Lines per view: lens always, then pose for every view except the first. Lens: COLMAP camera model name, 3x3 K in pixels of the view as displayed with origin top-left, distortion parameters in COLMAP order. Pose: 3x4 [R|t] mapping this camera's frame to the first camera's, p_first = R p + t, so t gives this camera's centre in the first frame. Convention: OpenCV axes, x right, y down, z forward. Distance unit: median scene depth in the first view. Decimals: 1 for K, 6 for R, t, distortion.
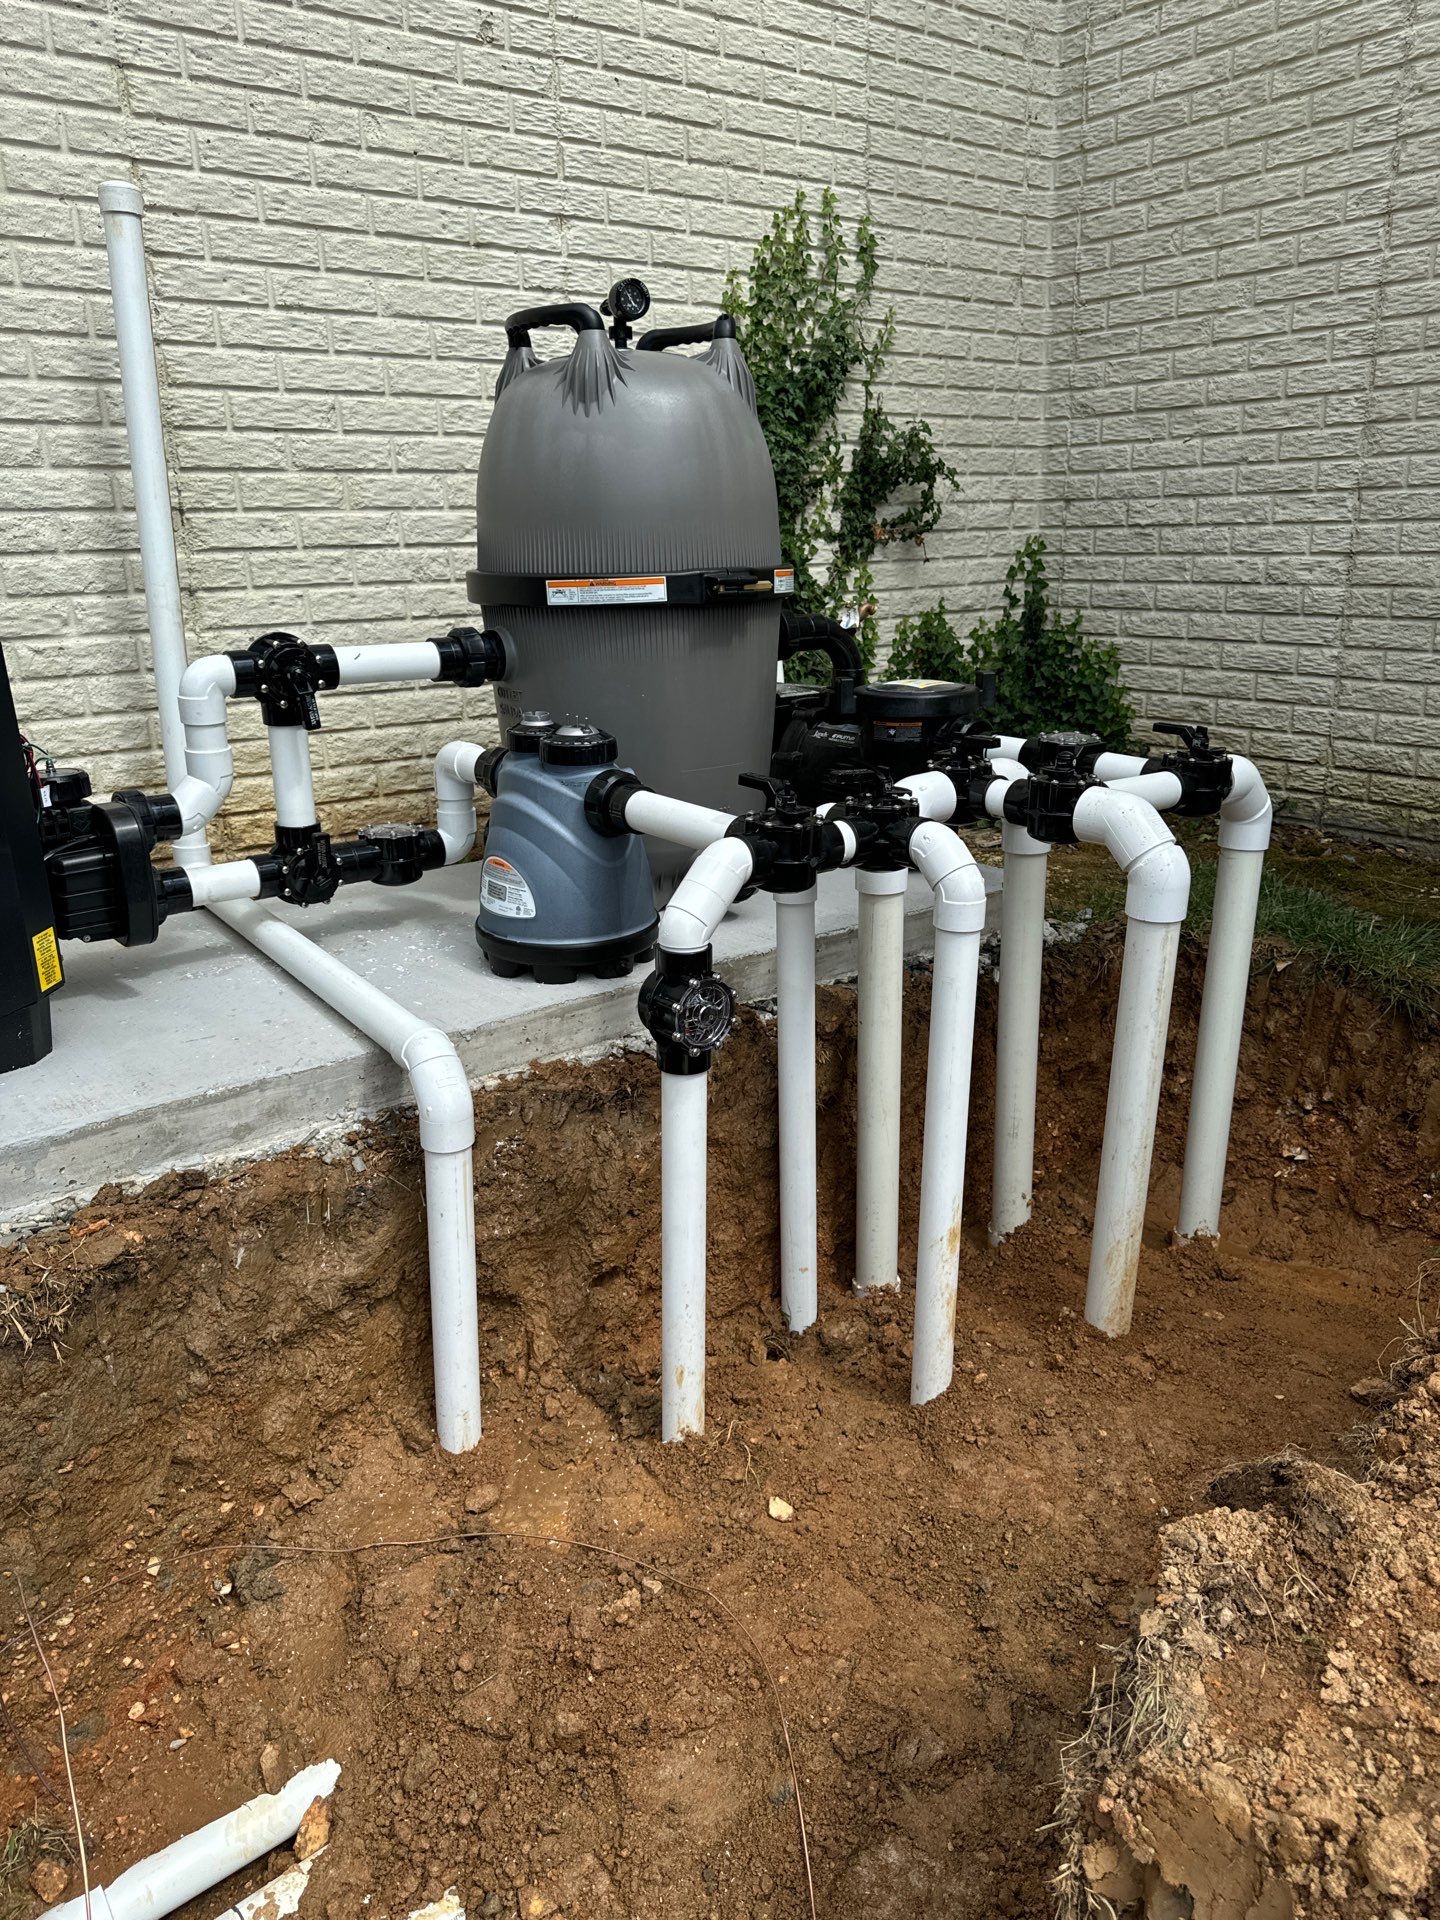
lens RADIAL K [[1399.6, 0, 743.3], [0, 1399.6, 964.5], [0, 0, 1]] dist [0.006771, -0.001218]
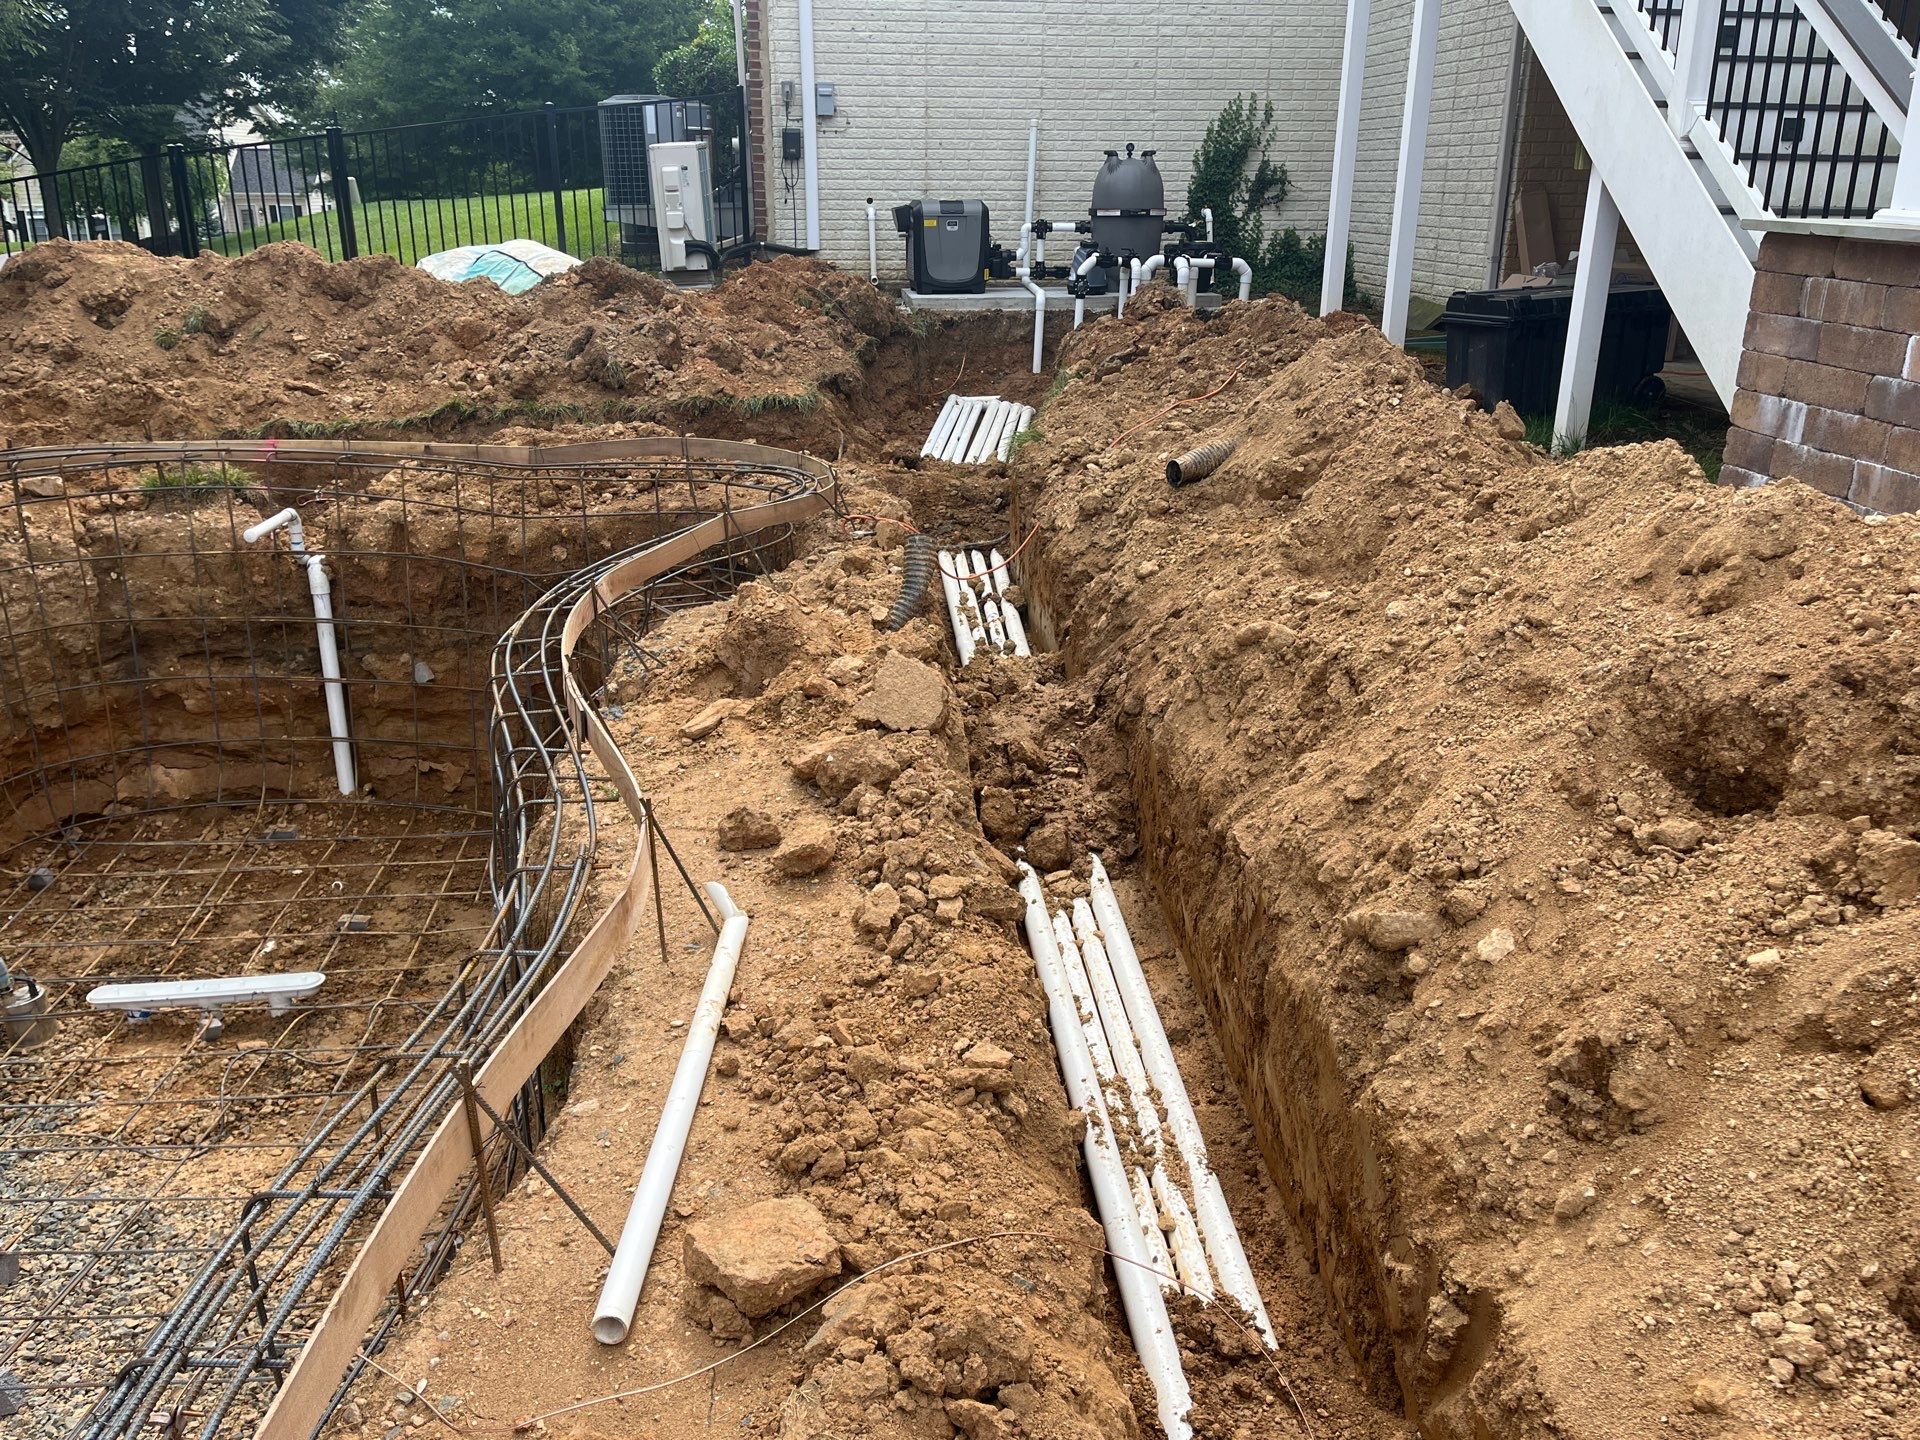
lens RADIAL K [[1530.0, 0, 960.0], [0, 1530.0, 720.0], [0, 0, 1]] dist [0.036992, -0.008598]
pose [[0.848884, 0.201201, -0.488789, 1.605853], [-0.181402, 0.979452, 0.088130, 0.705755], [0.496477, 0.013856, 0.867939, -2.519877]]
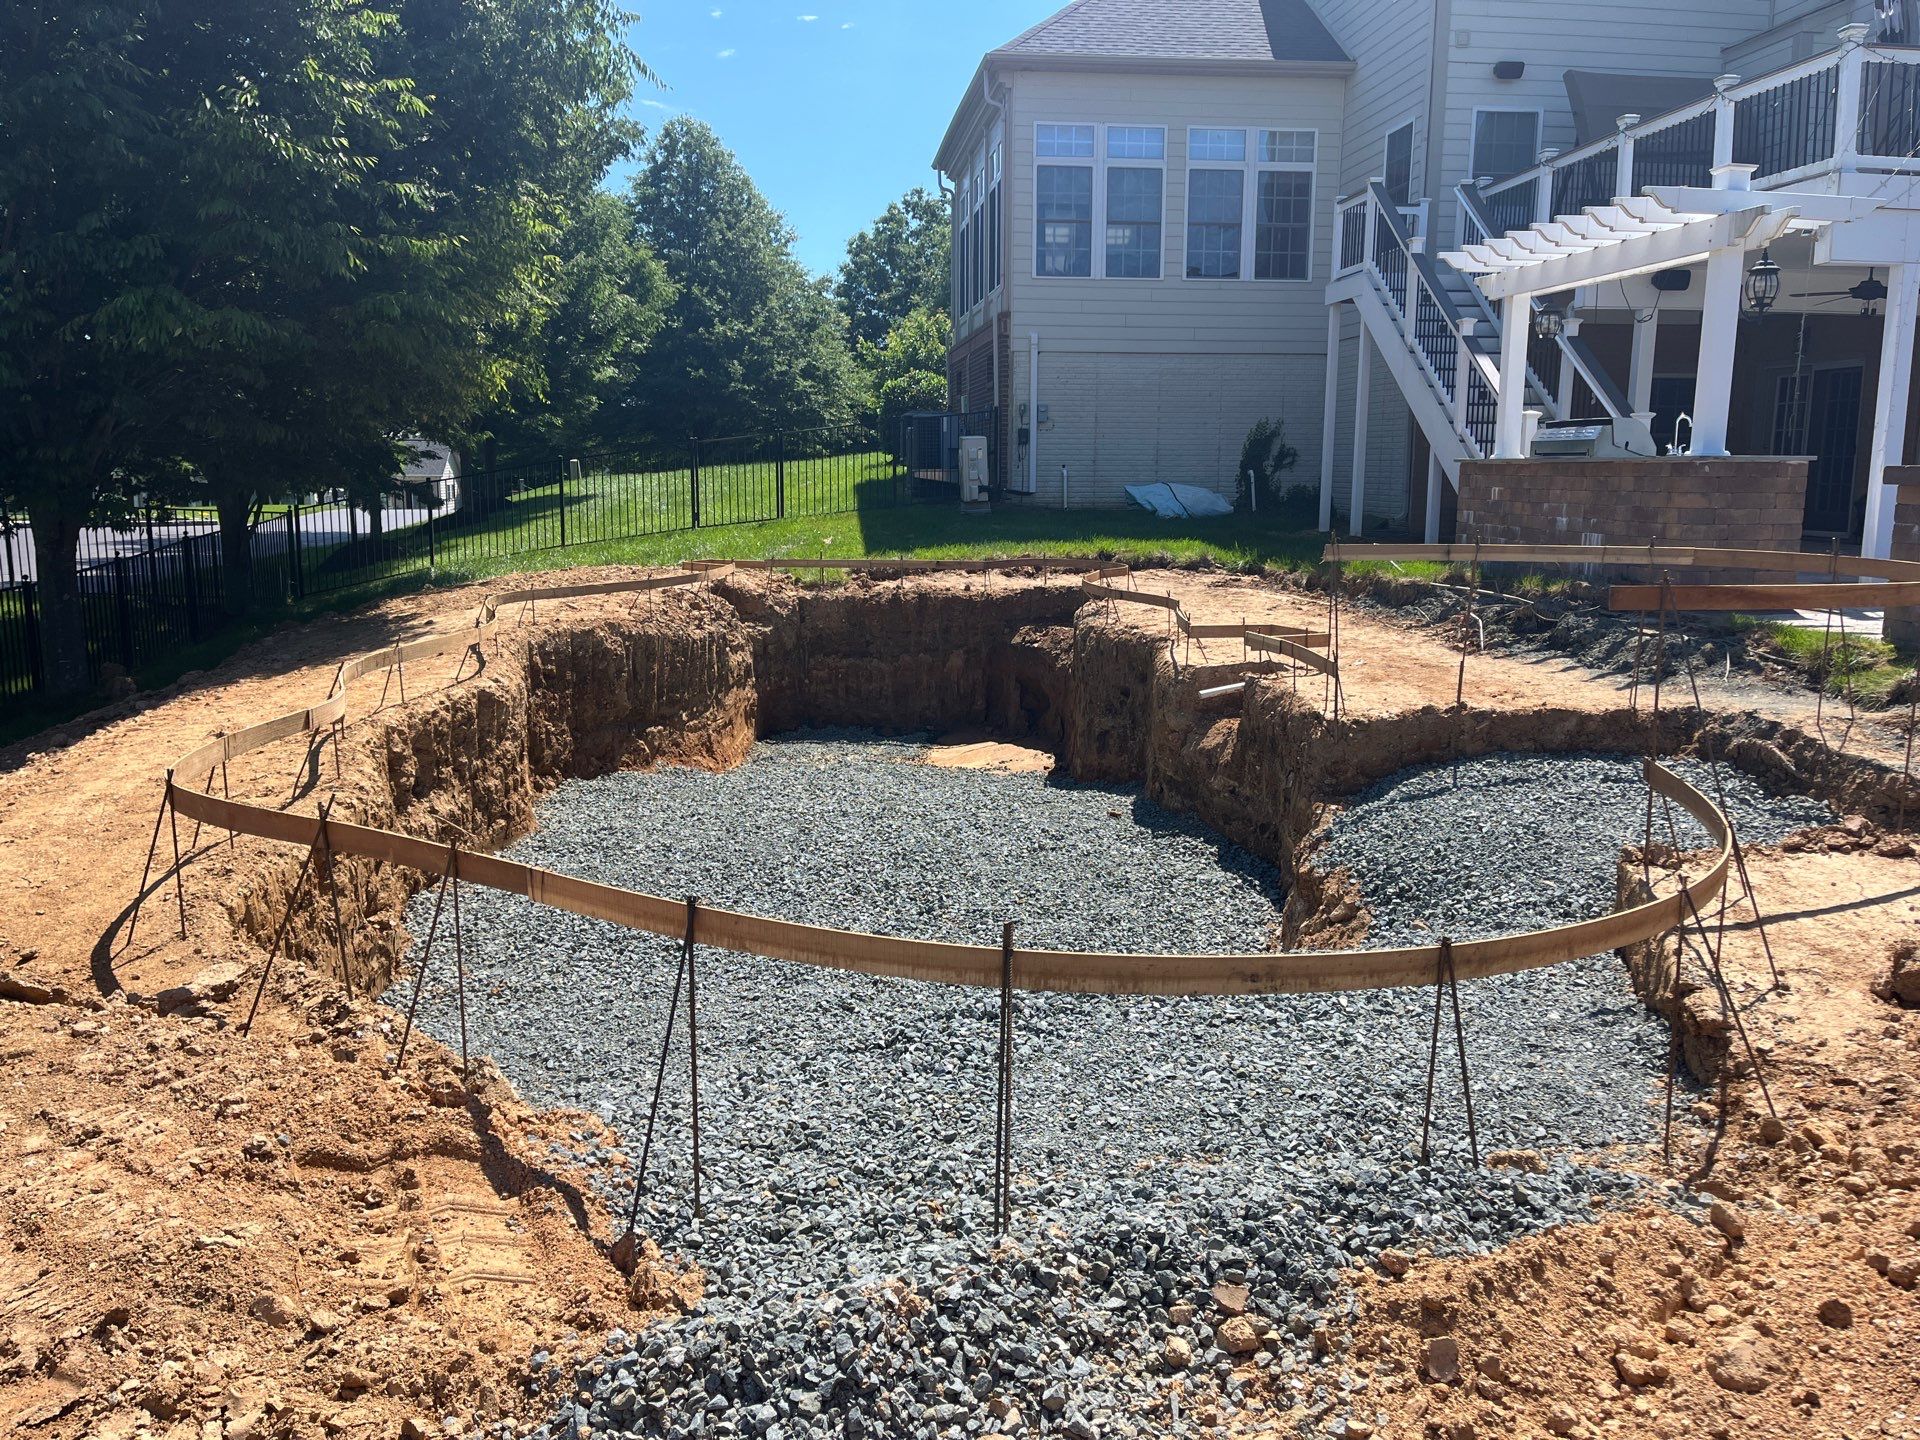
lens RADIAL K [[1415.1, 0, 960.0], [0, 1415.1, 720.0], [0, 0, 1]] dist [0.077878, -0.109707]
pose [[0.840056, 0.123704, -0.528207, 2.398073], [-0.185460, 0.980478, -0.065330, 1.431860], [0.509813, 0.152843, 0.846599, -4.763884]]
